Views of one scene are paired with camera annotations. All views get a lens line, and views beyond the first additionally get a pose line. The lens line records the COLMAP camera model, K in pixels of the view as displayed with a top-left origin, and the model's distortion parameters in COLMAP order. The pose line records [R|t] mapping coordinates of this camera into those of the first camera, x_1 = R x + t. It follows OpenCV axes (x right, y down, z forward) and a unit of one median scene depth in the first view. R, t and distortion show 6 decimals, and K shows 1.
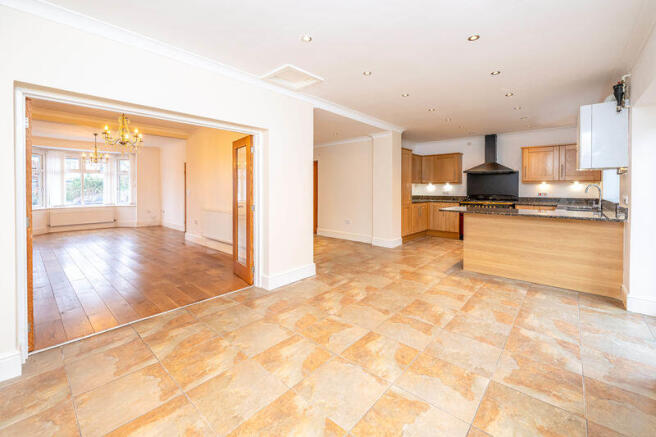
lens RADIAL K [[270.4, 0, 325.8], [0, 270.4, 195.3], [0, 0, 1]] dist [-0.002374, -0.000321]
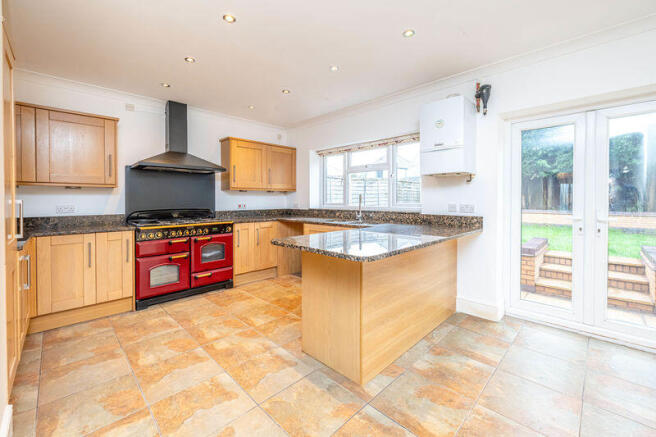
lens RADIAL K [[270.4, 0, 345.3], [0, 270.4, 201.0], [0, 0, 1]] dist [-0.002374, -0.000321]
pose [[0.025795, -0.004572, 0.999657, 0.091942], [0.028179, 0.999596, 0.003844, -0.020119], [-0.999270, 0.028070, 0.025914, 1.059877]]
